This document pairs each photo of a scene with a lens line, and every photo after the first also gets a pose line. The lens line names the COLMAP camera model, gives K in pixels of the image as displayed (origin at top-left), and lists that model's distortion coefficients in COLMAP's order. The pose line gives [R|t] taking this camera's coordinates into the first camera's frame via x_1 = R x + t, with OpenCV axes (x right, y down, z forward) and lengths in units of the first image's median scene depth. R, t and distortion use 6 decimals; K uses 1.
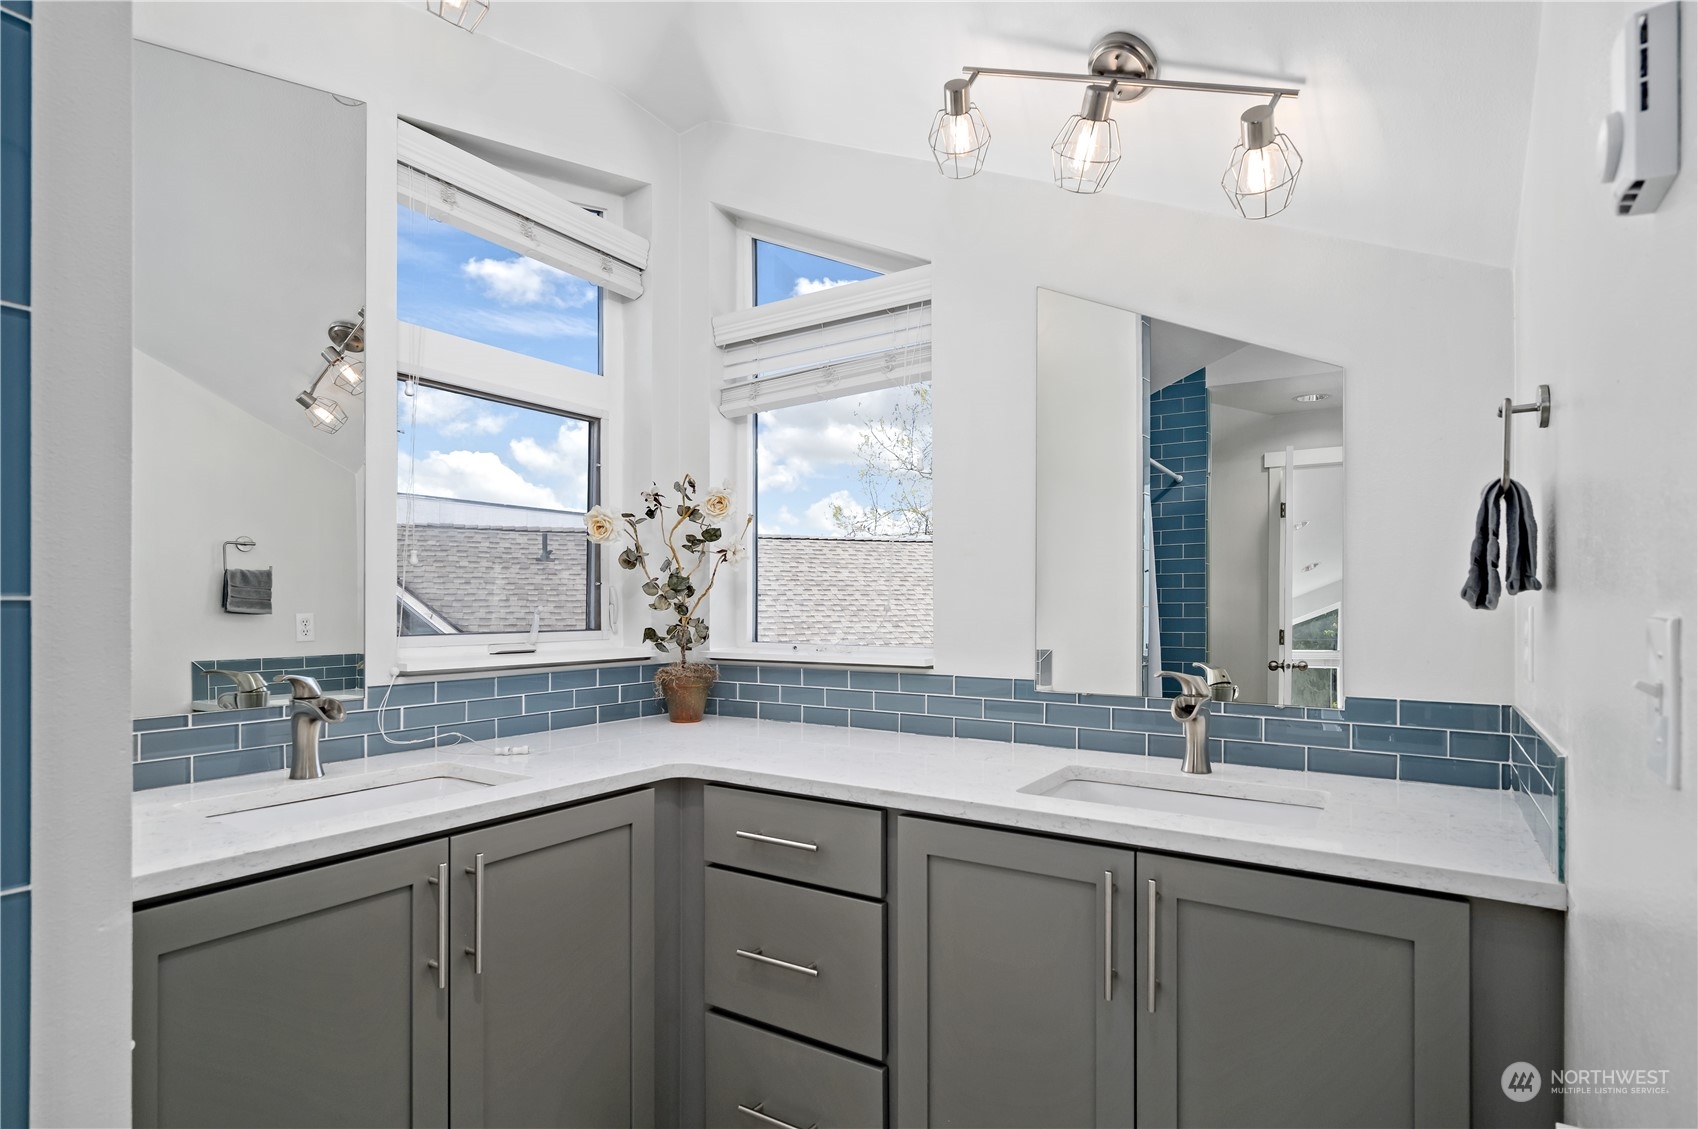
lens RADIAL K [[860.2, 0, 873.6], [0, 860.2, 595.4], [0, 0, 1]] dist [-0.004183, -0.002153]
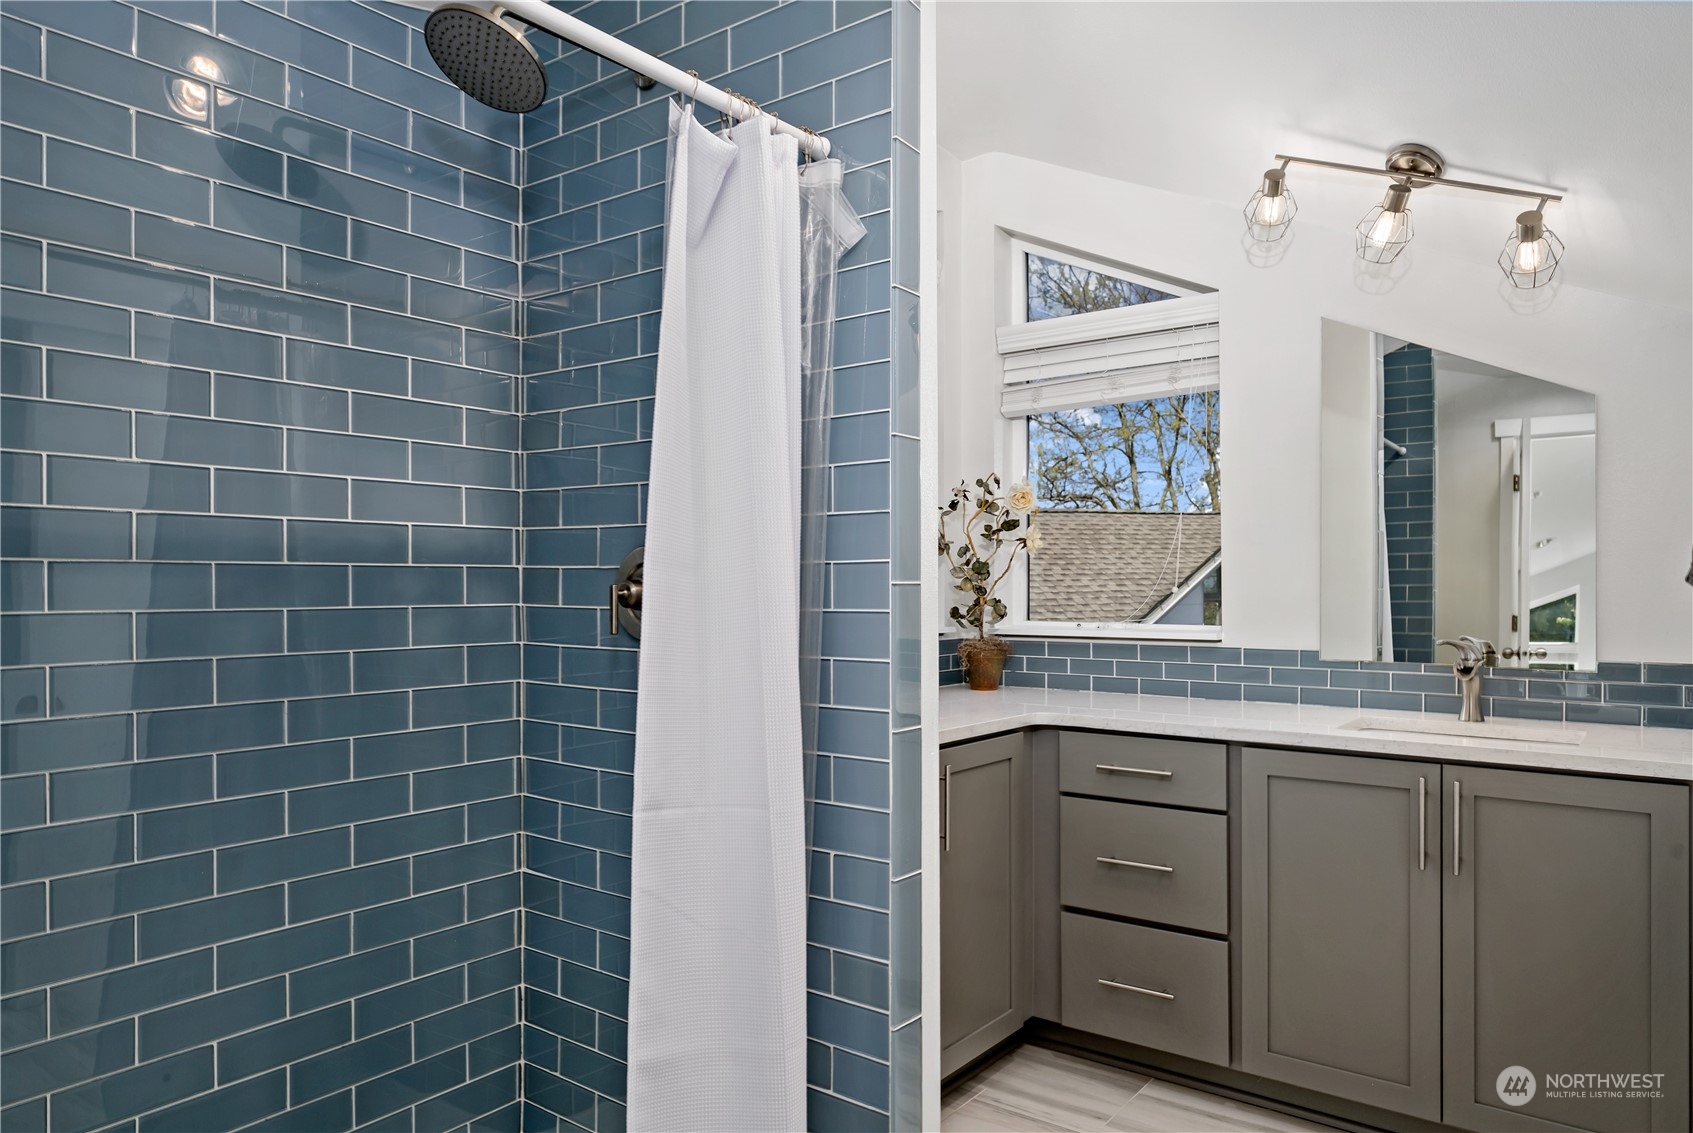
lens RADIAL K [[1091.0, 0, 845.0], [0, 1091.0, 576.3], [0, 0, 1]] dist [-0.023317, 0.000871]
pose [[0.995388, -0.000096, -0.095931, -0.271771], [0.000193, 0.999999, 0.000995, -0.004303], [0.095931, -0.001009, 0.995387, -0.463885]]
